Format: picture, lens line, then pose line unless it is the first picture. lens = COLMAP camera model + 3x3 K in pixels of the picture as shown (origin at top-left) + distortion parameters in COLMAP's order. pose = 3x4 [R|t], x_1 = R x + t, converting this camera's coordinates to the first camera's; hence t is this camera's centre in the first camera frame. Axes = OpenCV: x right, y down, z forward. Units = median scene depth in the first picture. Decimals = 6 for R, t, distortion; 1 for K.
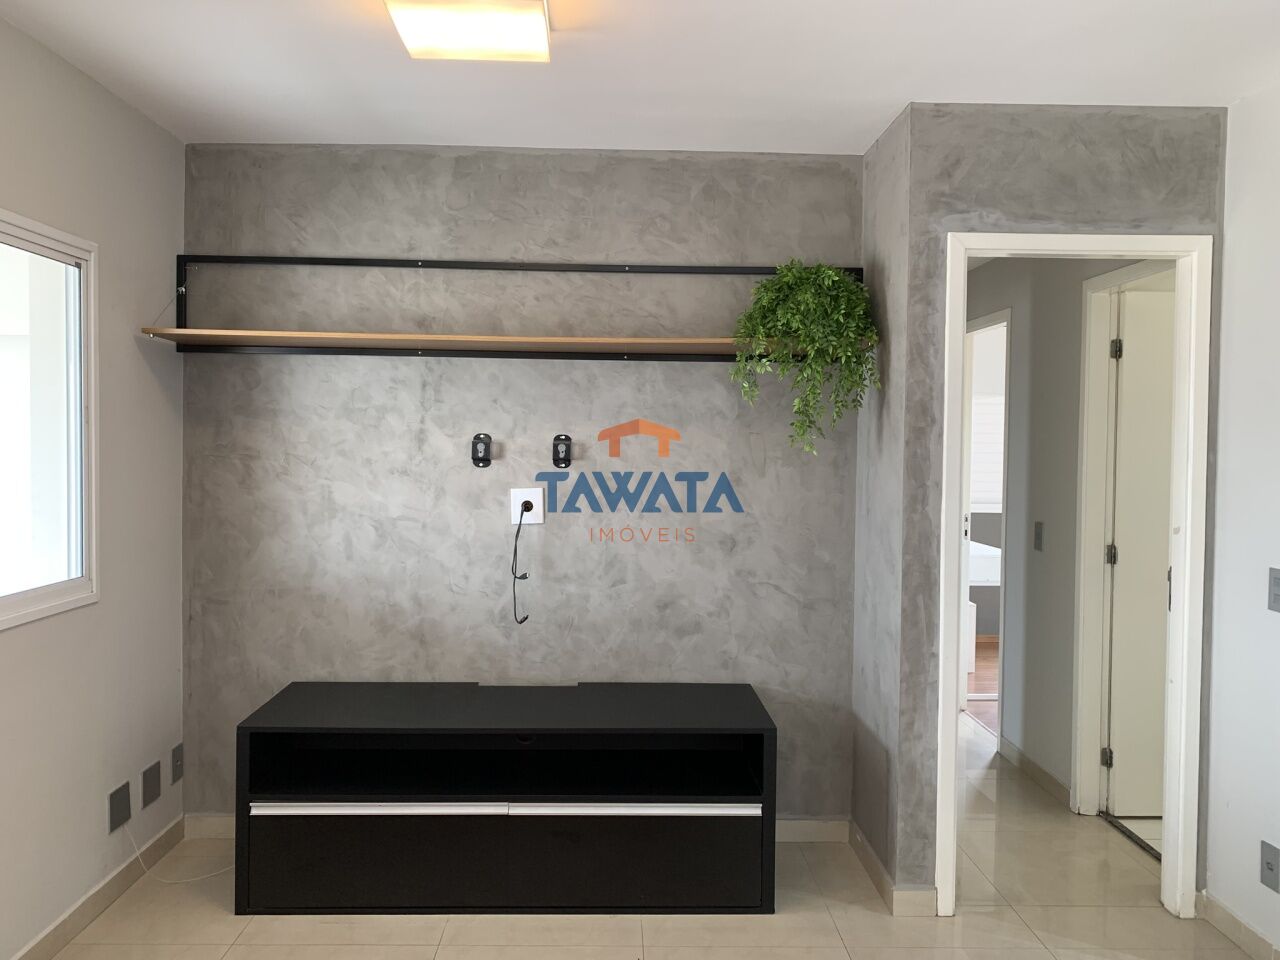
lens RADIAL K [[962.7, 0, 640.2], [0, 962.7, 481.2], [0, 0, 1]] dist [0.010566, -0.034046]
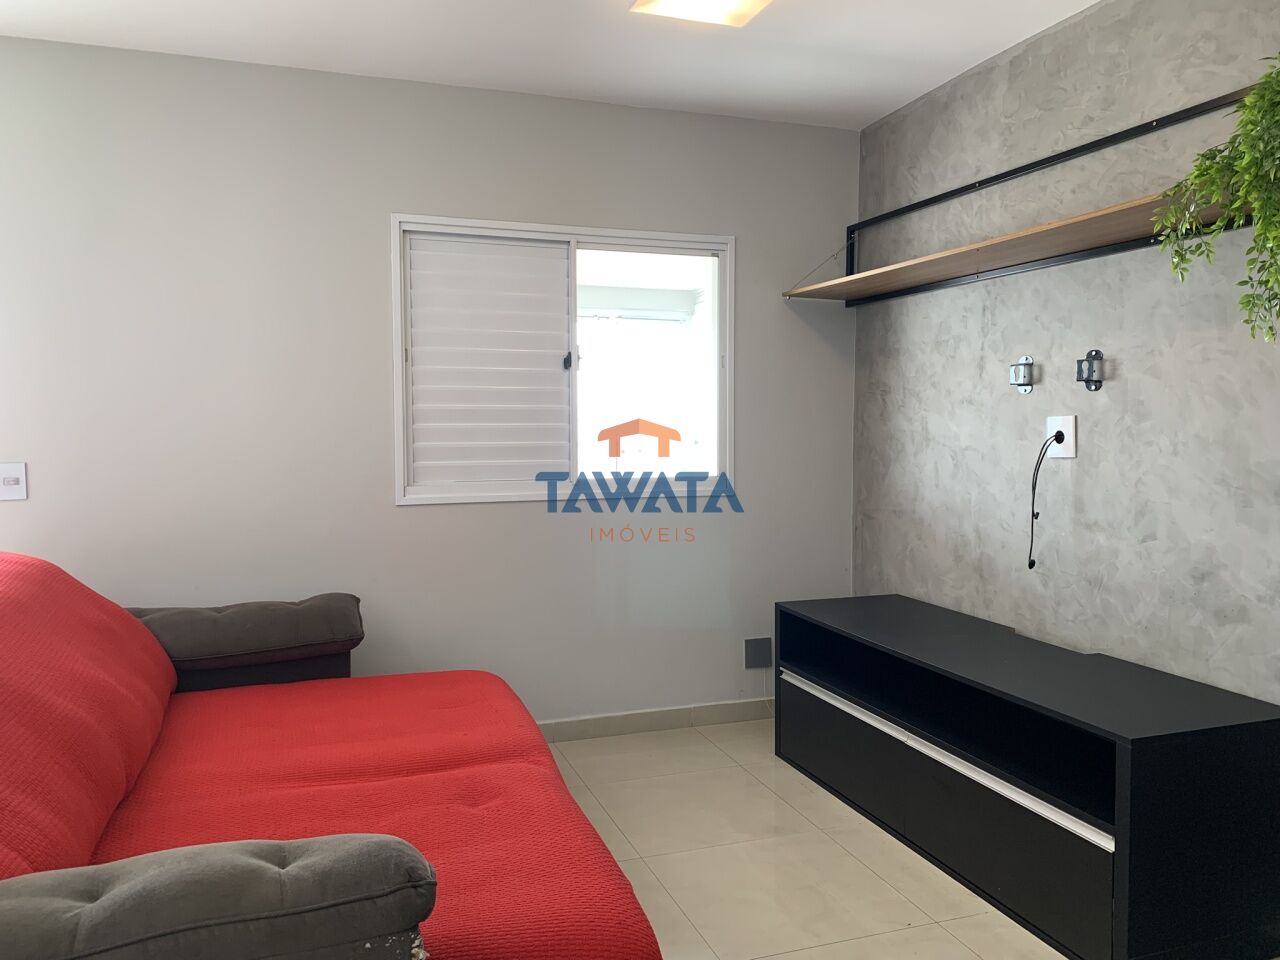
lens RADIAL K [[962.7, 0, 638.3], [0, 962.7, 476.7], [0, 0, 1]] dist [0.010566, -0.034046]
pose [[0.287160, 0.043672, -0.956887, 0.603277], [-0.032709, 0.998825, 0.035770, 0.043389], [0.957324, 0.021027, 0.288250, 0.392559]]
